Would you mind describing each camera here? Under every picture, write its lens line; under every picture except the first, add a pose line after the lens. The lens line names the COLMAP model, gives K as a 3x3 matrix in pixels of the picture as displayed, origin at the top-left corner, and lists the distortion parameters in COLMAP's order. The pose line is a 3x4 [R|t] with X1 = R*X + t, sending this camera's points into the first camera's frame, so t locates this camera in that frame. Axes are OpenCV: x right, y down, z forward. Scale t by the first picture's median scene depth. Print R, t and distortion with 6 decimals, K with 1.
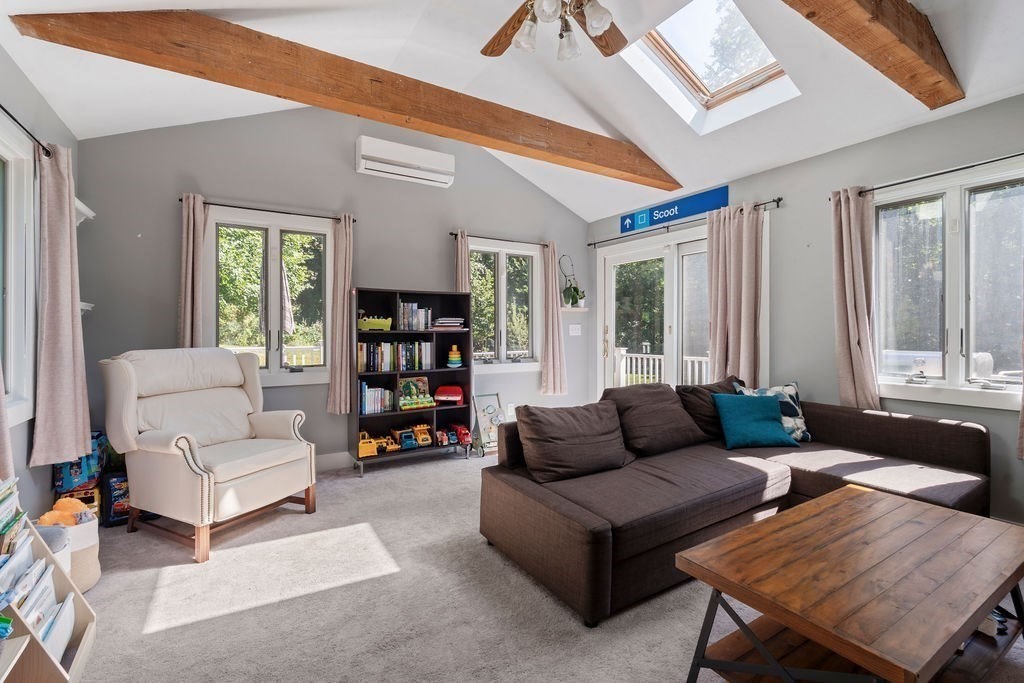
lens RADIAL K [[449.3, 0, 513.4], [0, 449.3, 332.5], [0, 0, 1]] dist [-0.004770, 0.001369]
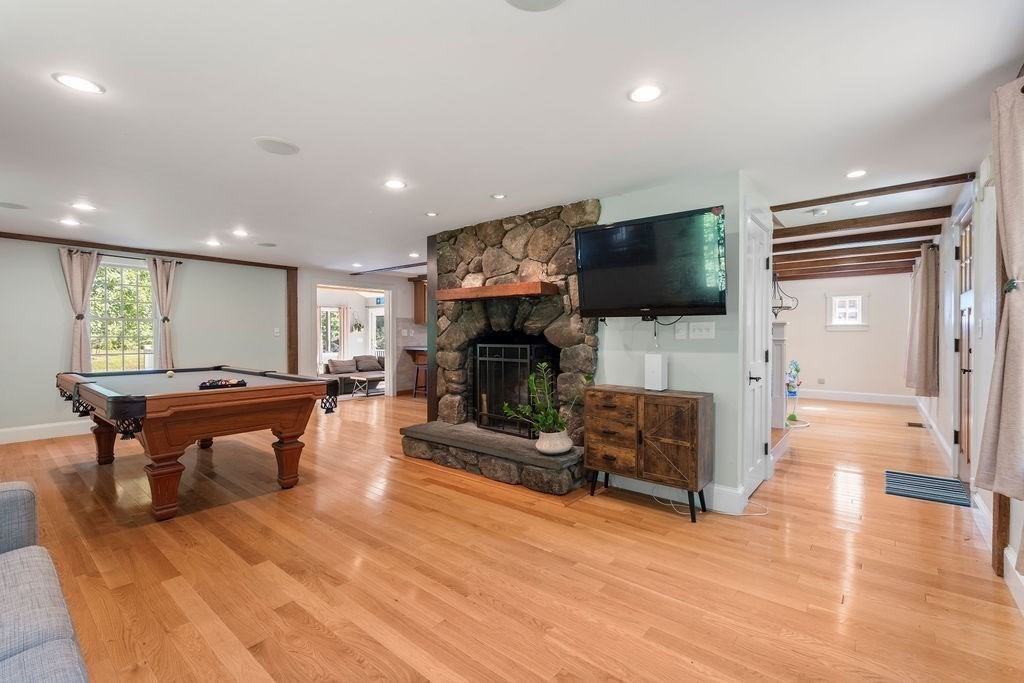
lens RADIAL K [[449.3, 0, 513.7], [0, 449.3, 340.5], [0, 0, 1]] dist [-0.004770, 0.001369]
pose [[0.945684, -0.000155, 0.325088, 0.186165], [-0.001219, 0.999991, 0.004023, -0.022024], [-0.325086, -0.004201, 0.945675, -2.333653]]
